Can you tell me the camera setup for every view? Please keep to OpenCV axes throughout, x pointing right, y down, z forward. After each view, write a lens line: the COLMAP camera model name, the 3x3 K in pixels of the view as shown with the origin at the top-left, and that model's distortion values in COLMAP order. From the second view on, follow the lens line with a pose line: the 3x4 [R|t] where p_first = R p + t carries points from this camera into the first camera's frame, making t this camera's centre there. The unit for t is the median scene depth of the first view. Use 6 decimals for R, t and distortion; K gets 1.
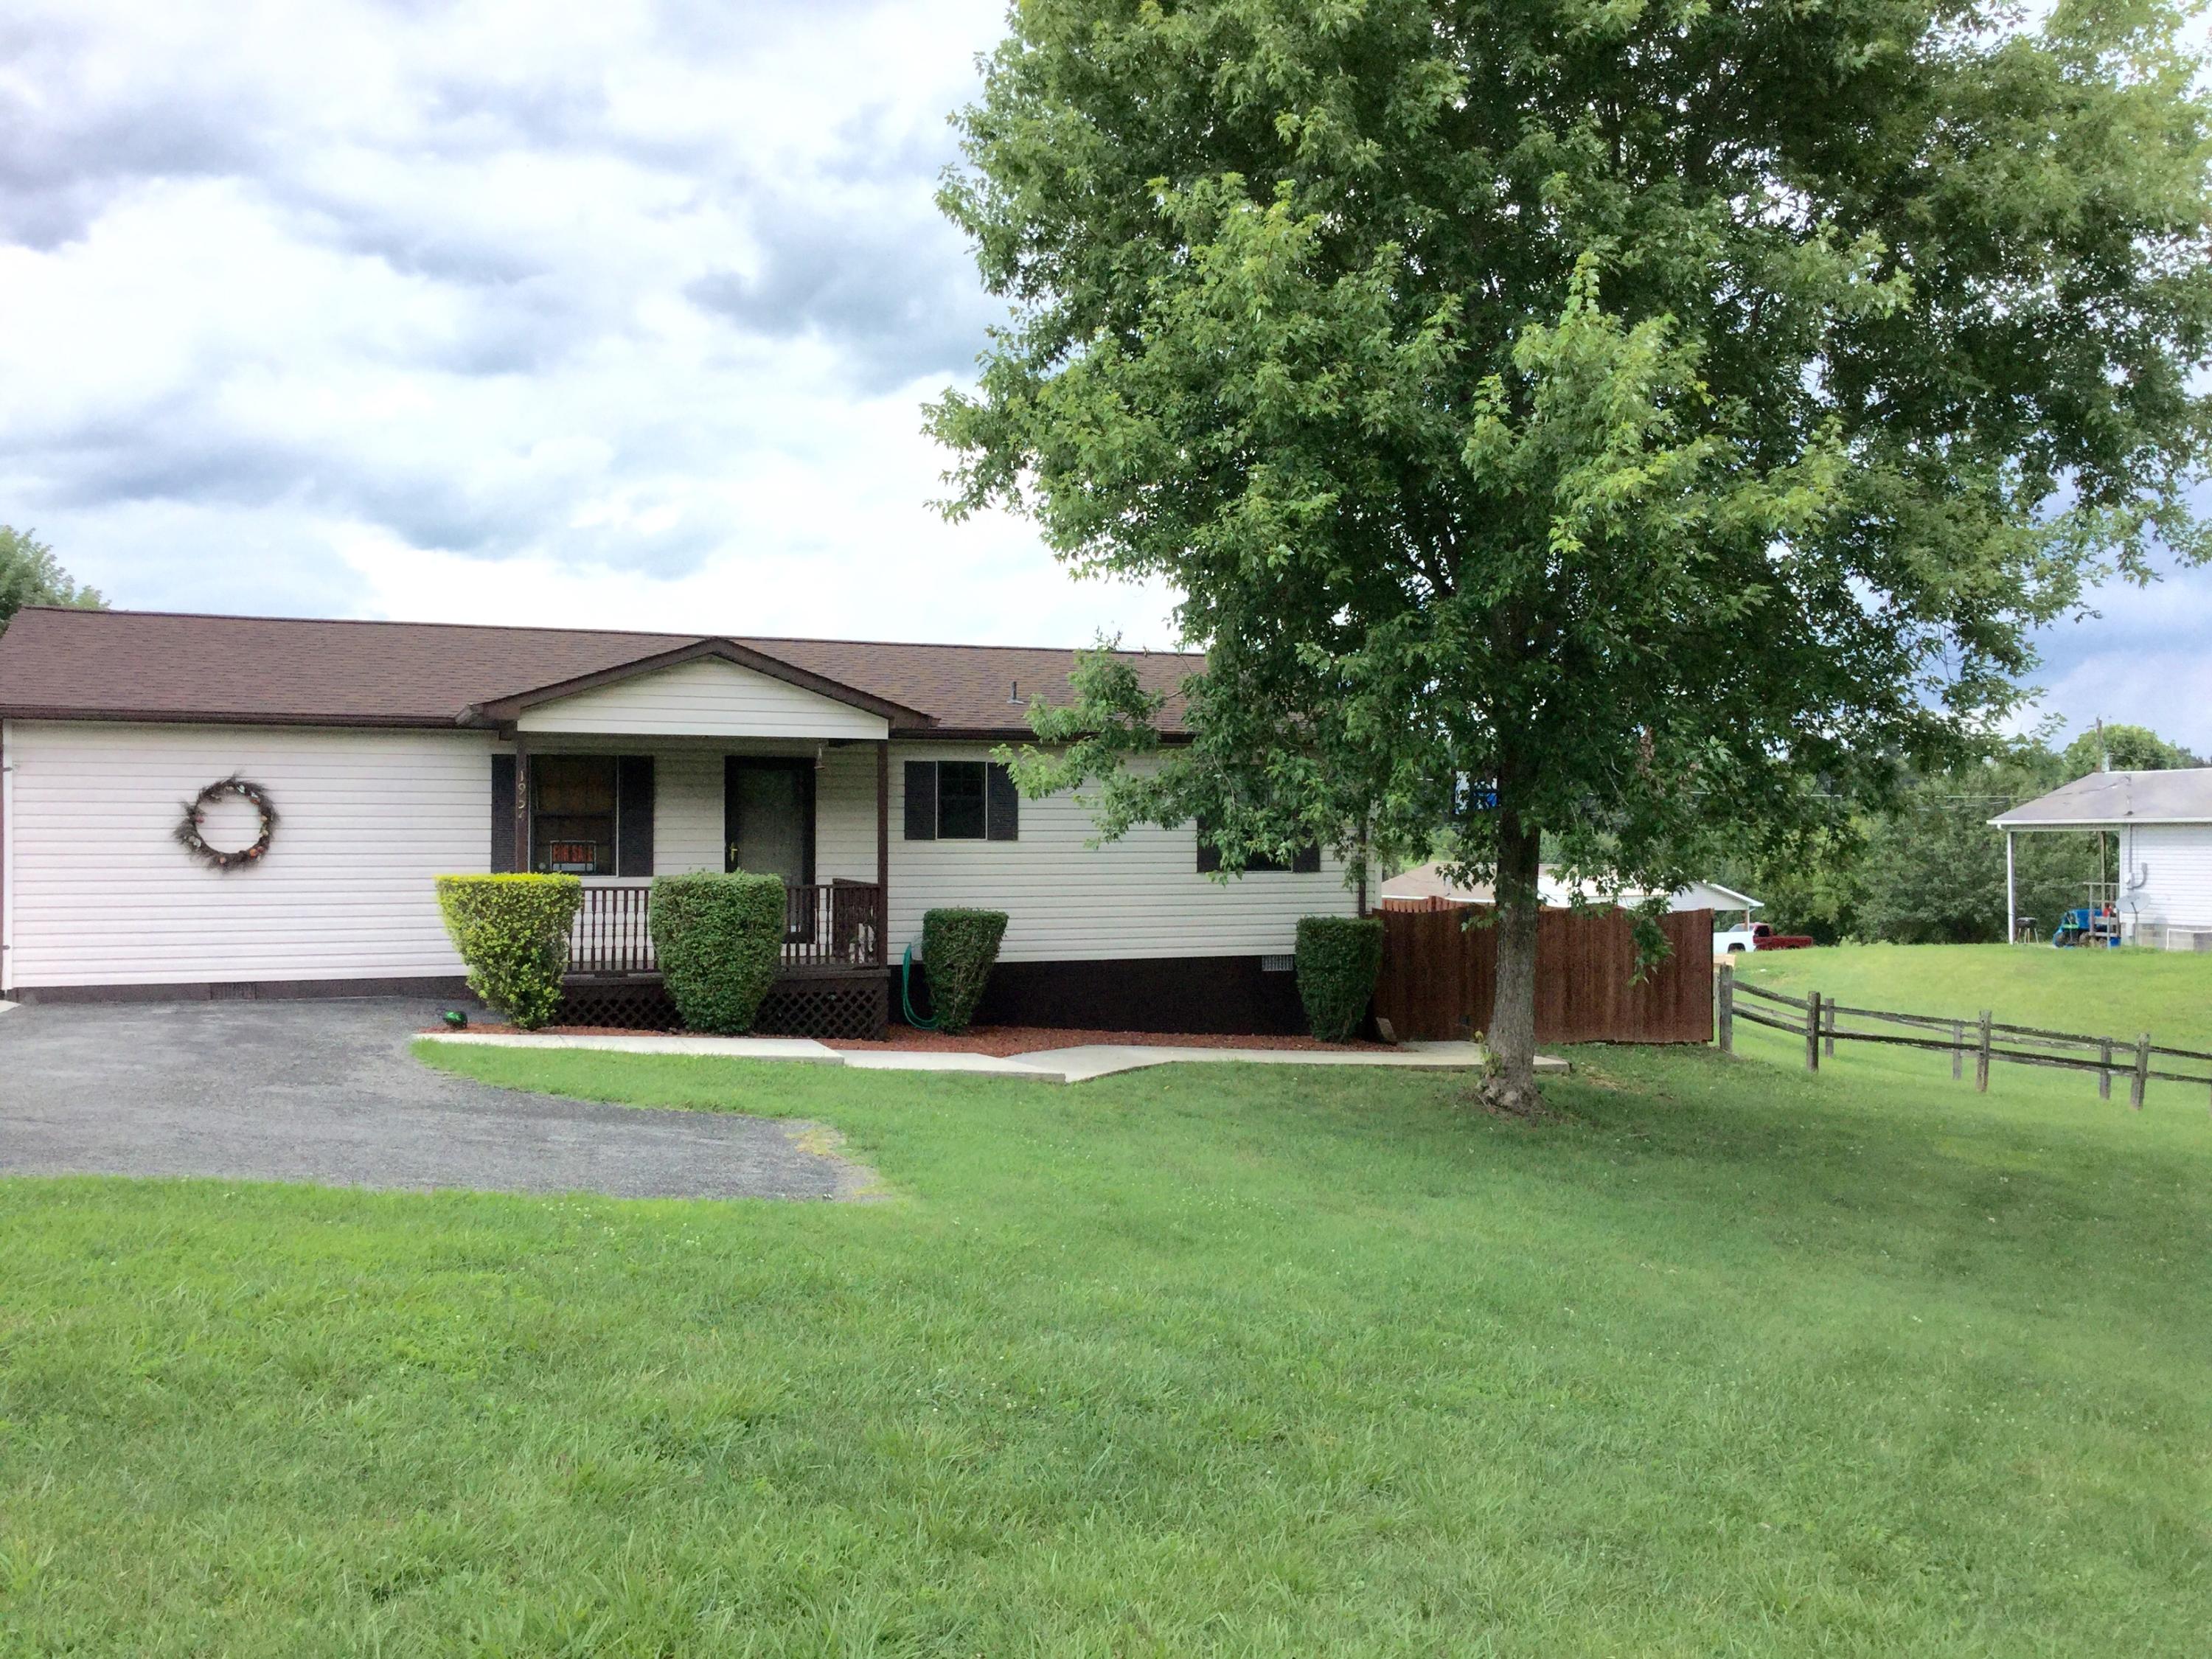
lens RADIAL K [[1999.3, 0, 1107.6], [0, 1999.3, 834.2], [0, 0, 1]] dist [0.111384, -0.184397]
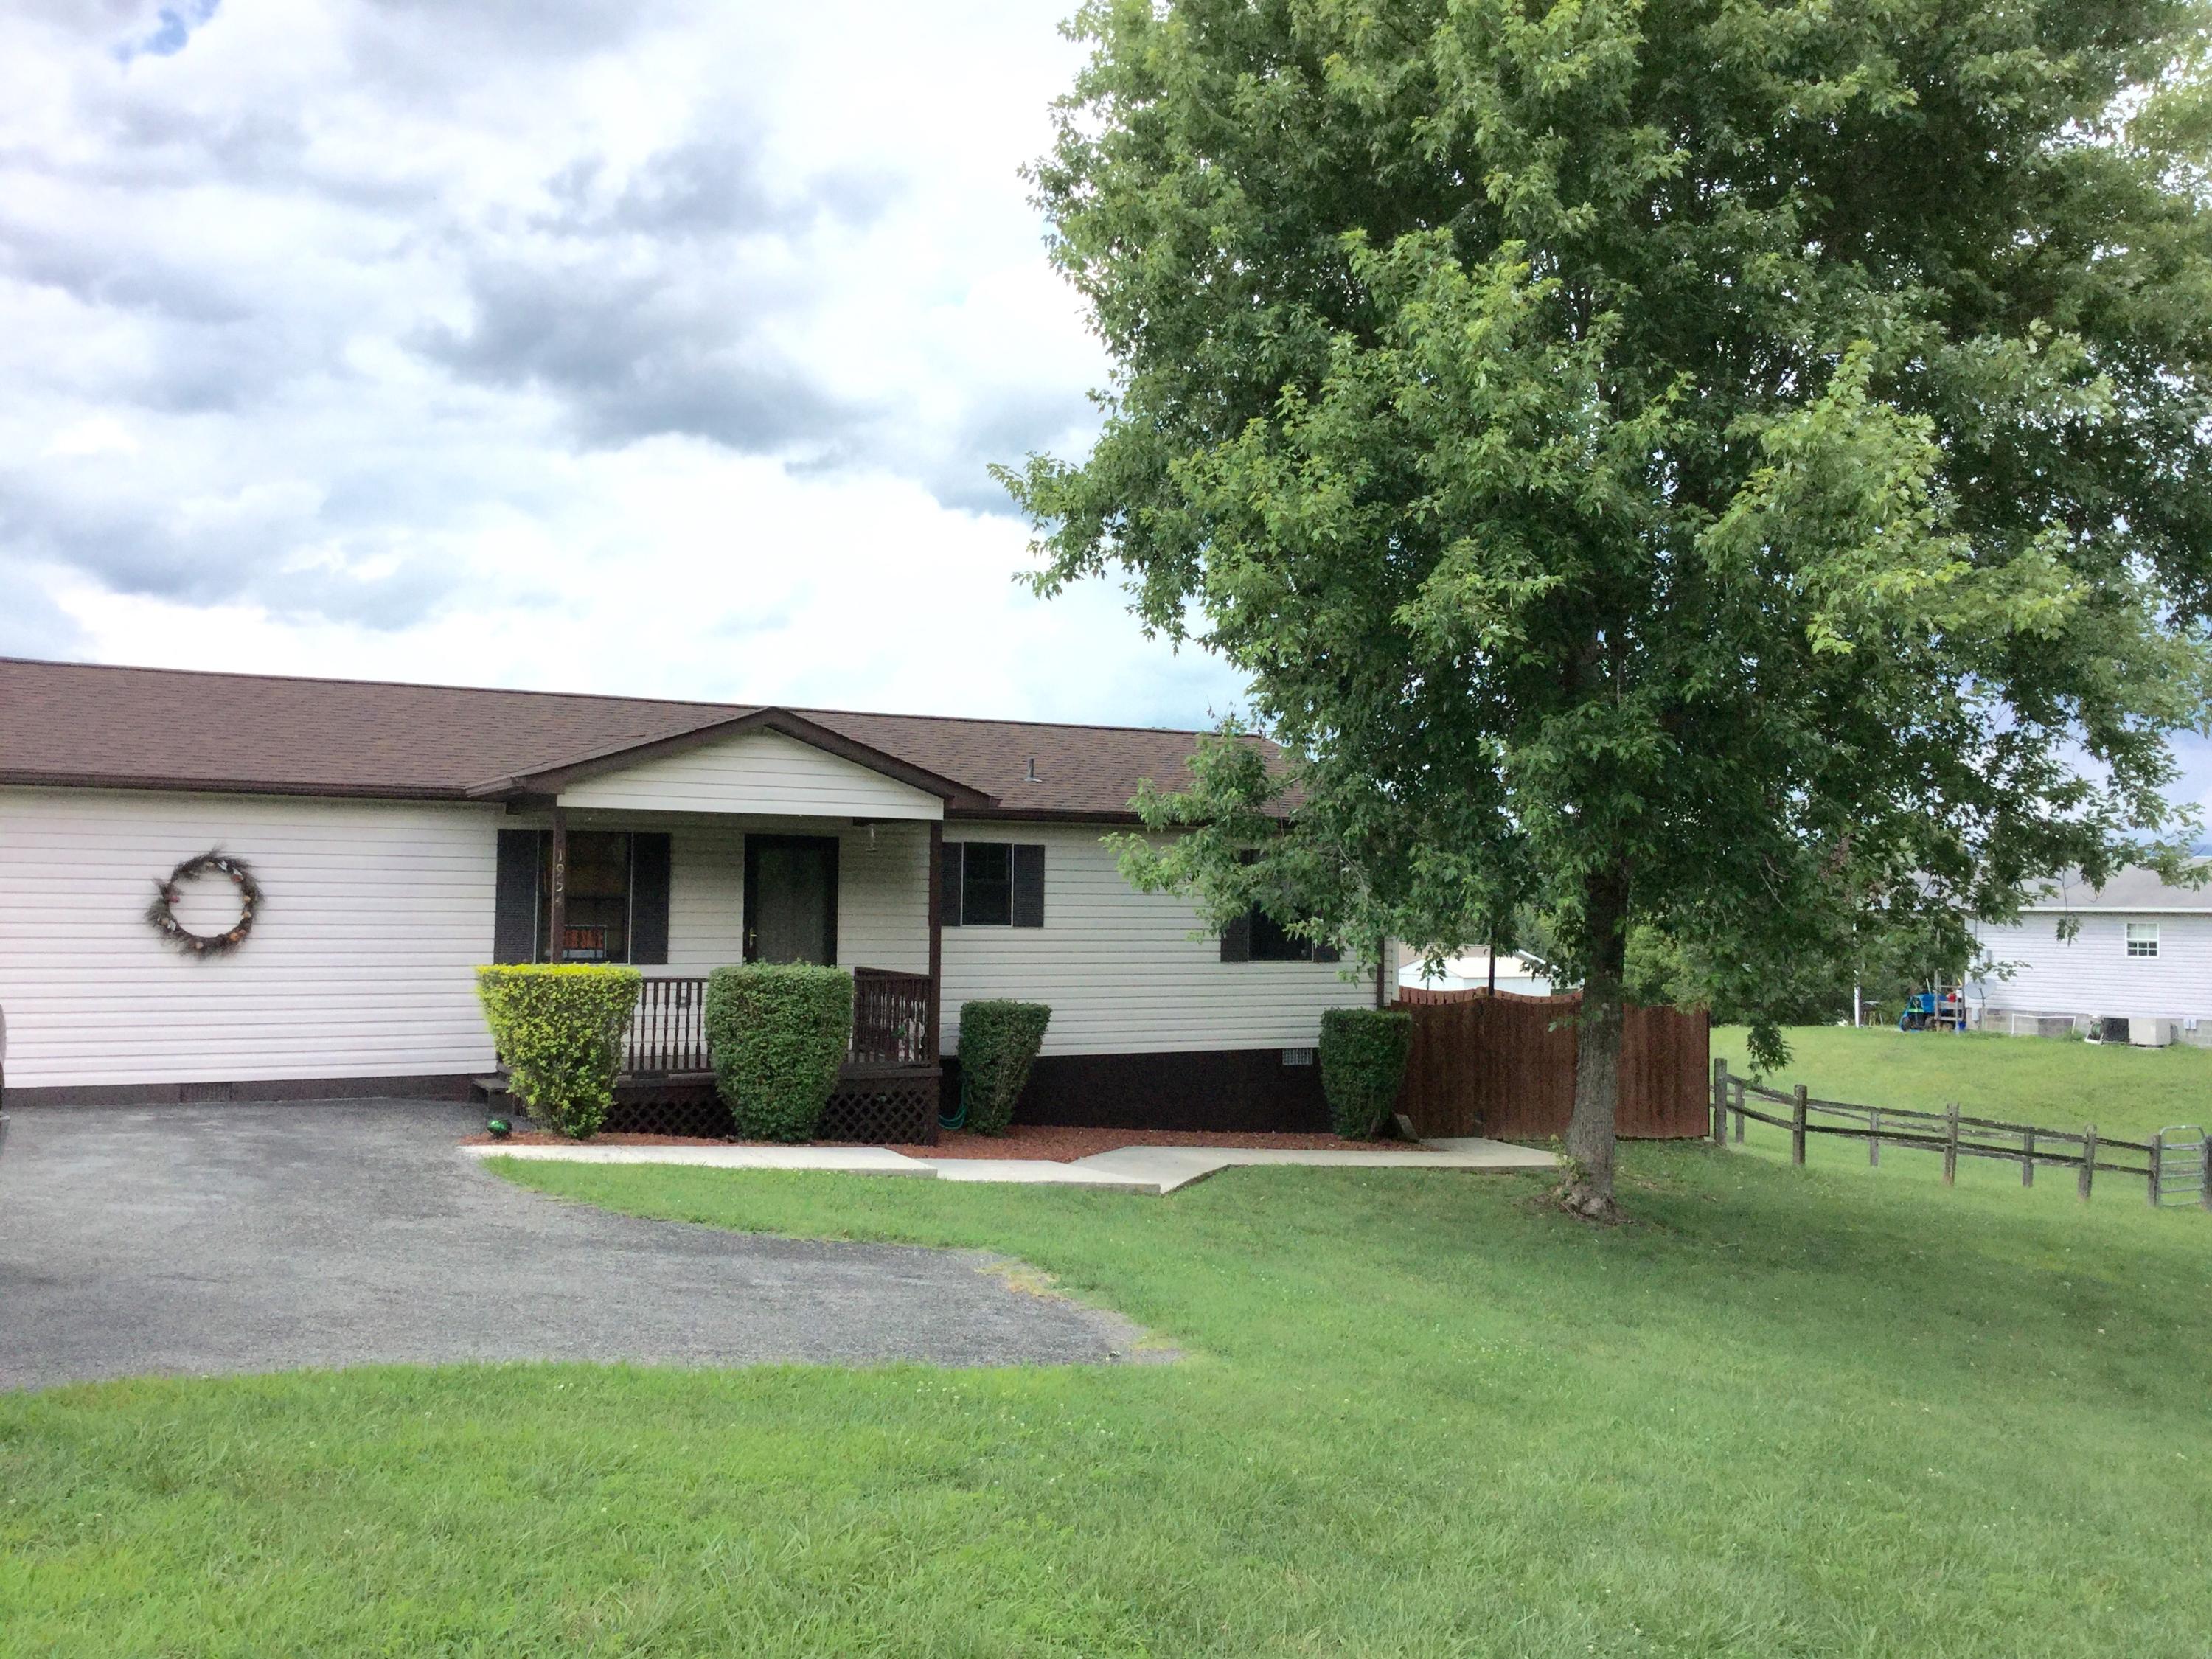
lens RADIAL K [[1991.1, 0, 1106.6], [0, 1991.1, 833.8], [0, 0, 1]] dist [0.143019, -0.273022]
pose [[0.991790, 0.016859, 0.126762, -0.154249], [-0.012740, 0.999366, -0.033235, -0.011413], [-0.127242, 0.031347, 0.991376, 0.068055]]
